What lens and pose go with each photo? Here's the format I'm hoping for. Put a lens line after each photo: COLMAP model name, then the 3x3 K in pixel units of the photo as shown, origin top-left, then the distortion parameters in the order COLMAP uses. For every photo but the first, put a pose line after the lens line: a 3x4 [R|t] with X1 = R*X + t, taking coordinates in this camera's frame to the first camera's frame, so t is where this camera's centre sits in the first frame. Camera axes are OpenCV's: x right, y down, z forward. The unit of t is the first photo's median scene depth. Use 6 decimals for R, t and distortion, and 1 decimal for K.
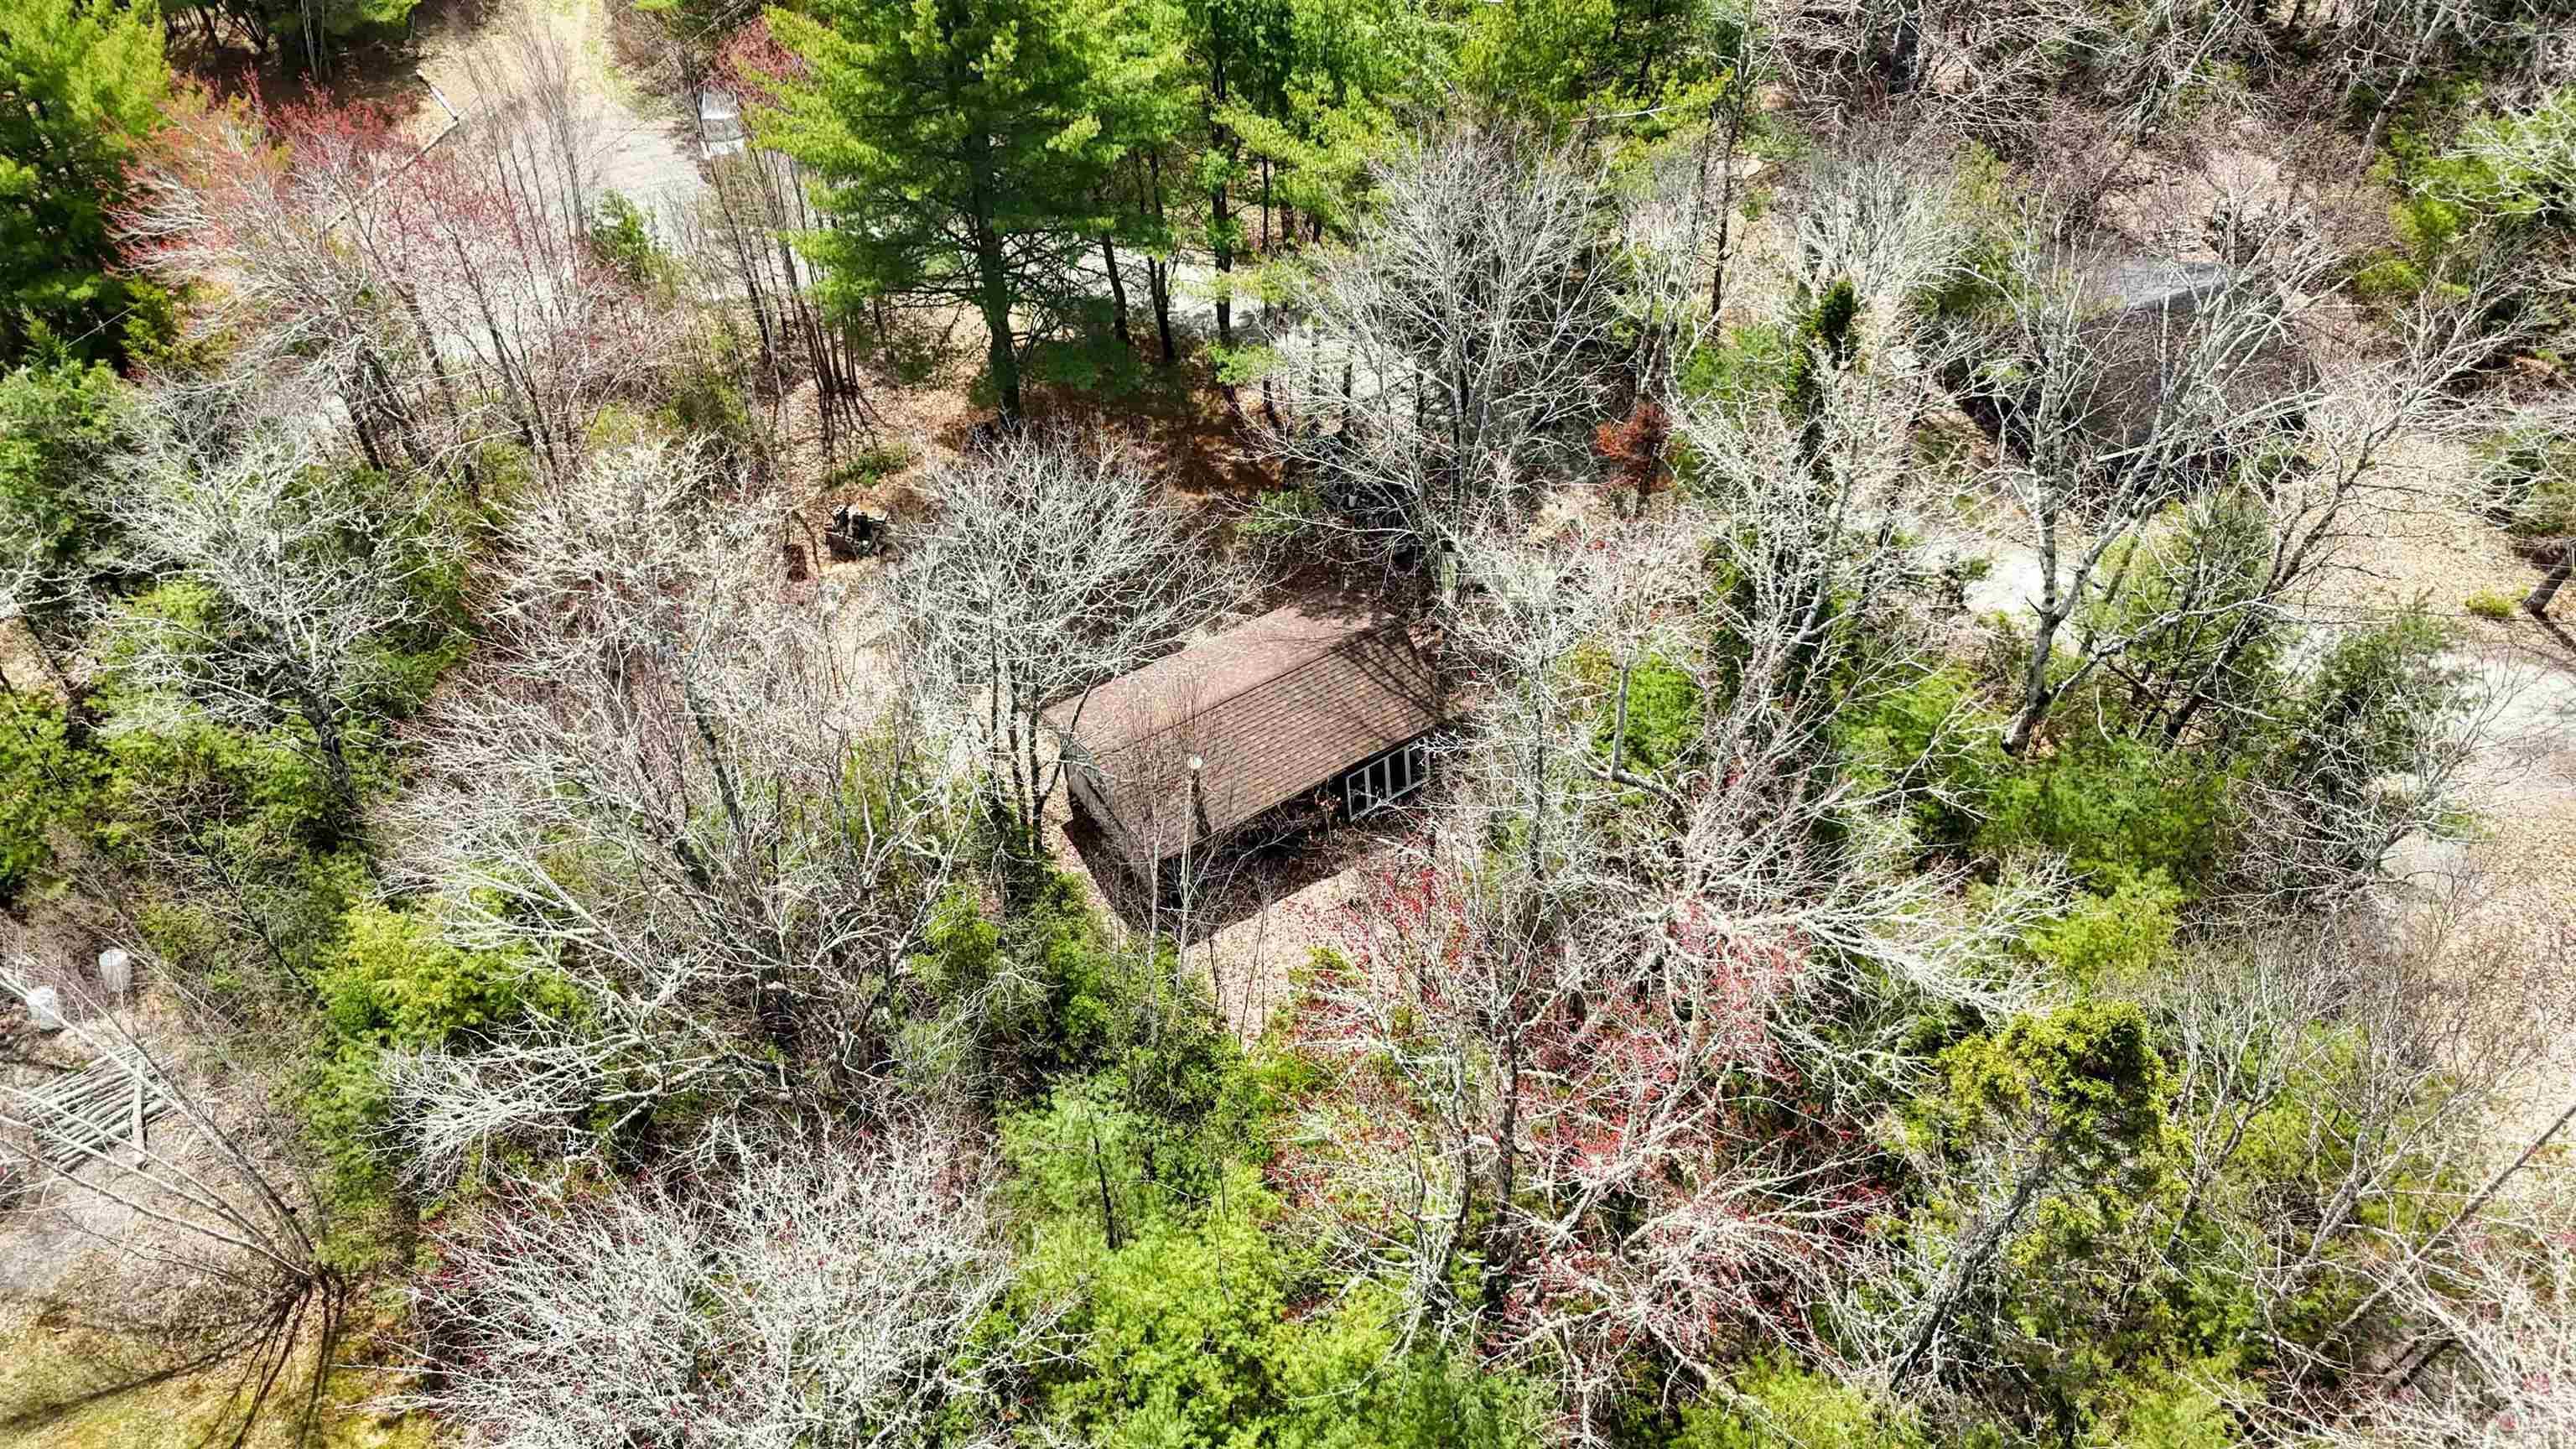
lens RADIAL K [[1865.5, 0, 1288.0], [0, 1865.5, 724.5], [0, 0, 1]] dist [0.048357, -0.005429]
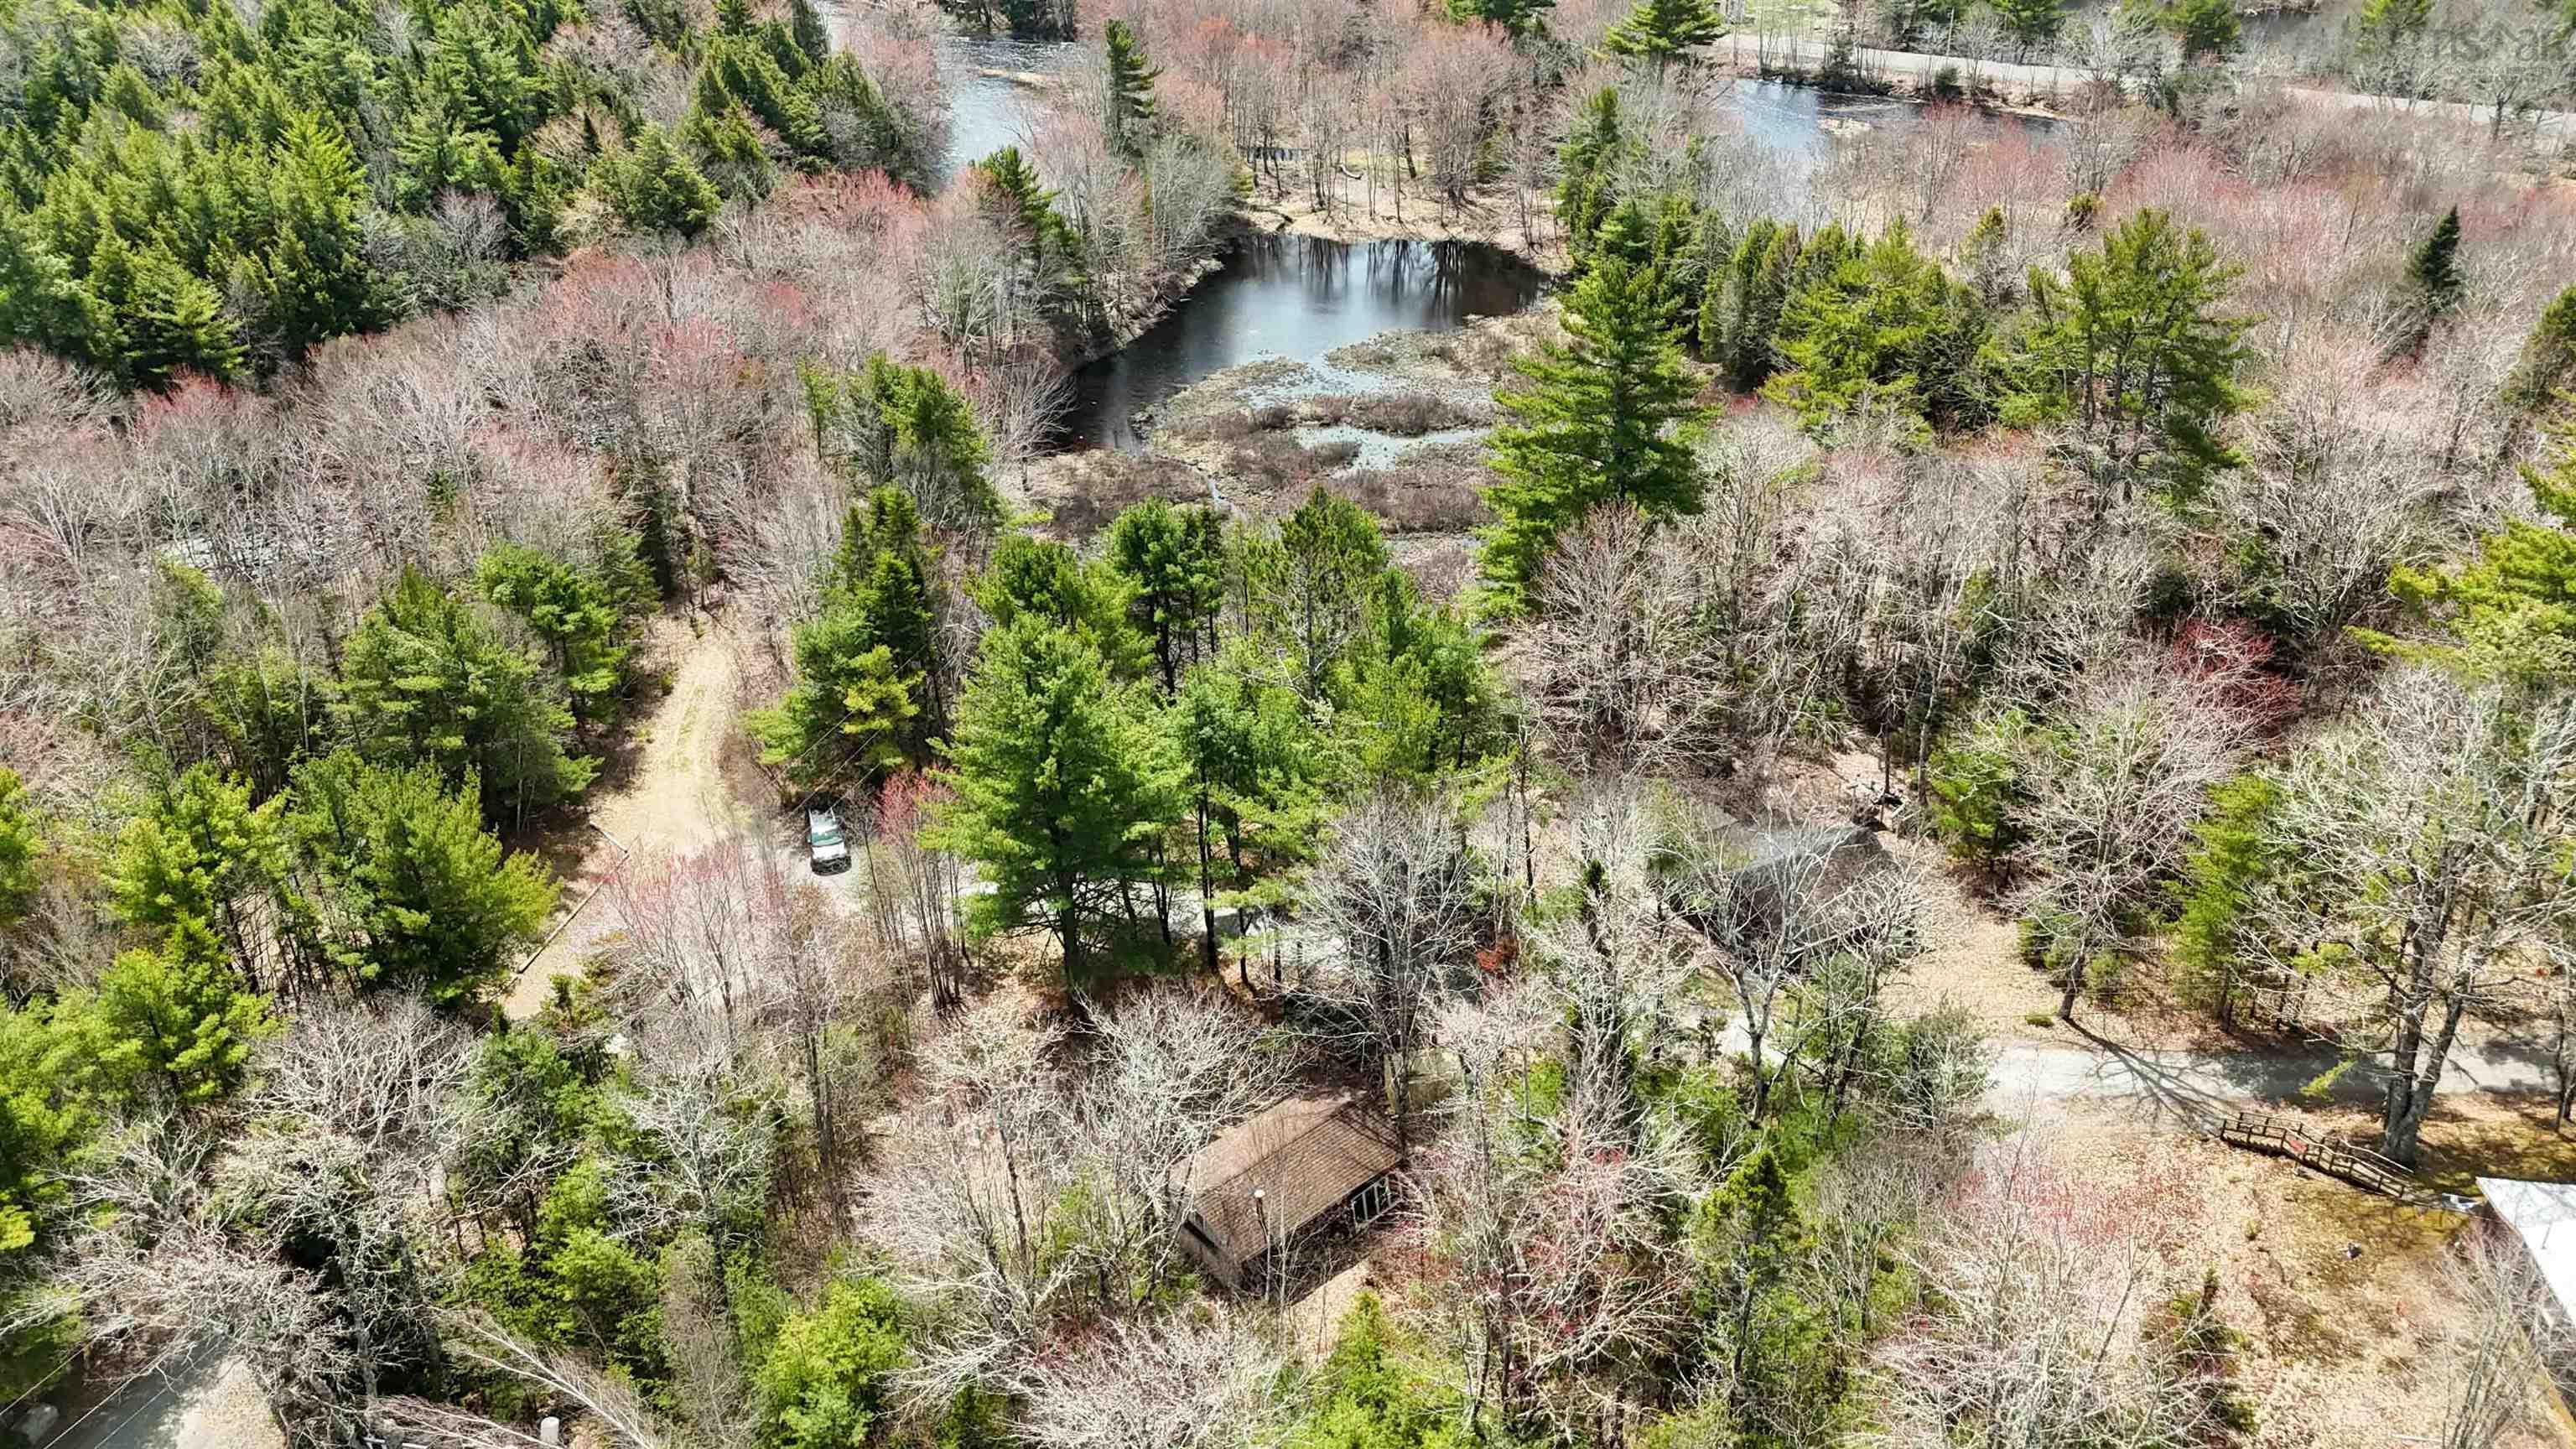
lens RADIAL K [[1865.5, 0, 1288.0], [0, 1865.5, 724.5], [0, 0, 1]] dist [0.048357, -0.005429]
pose [[0.989842, -0.094971, 0.105794, -0.142577], [0.124144, 0.940048, -0.317644, 0.140988], [-0.069285, 0.327551, 0.942290, -0.567168]]
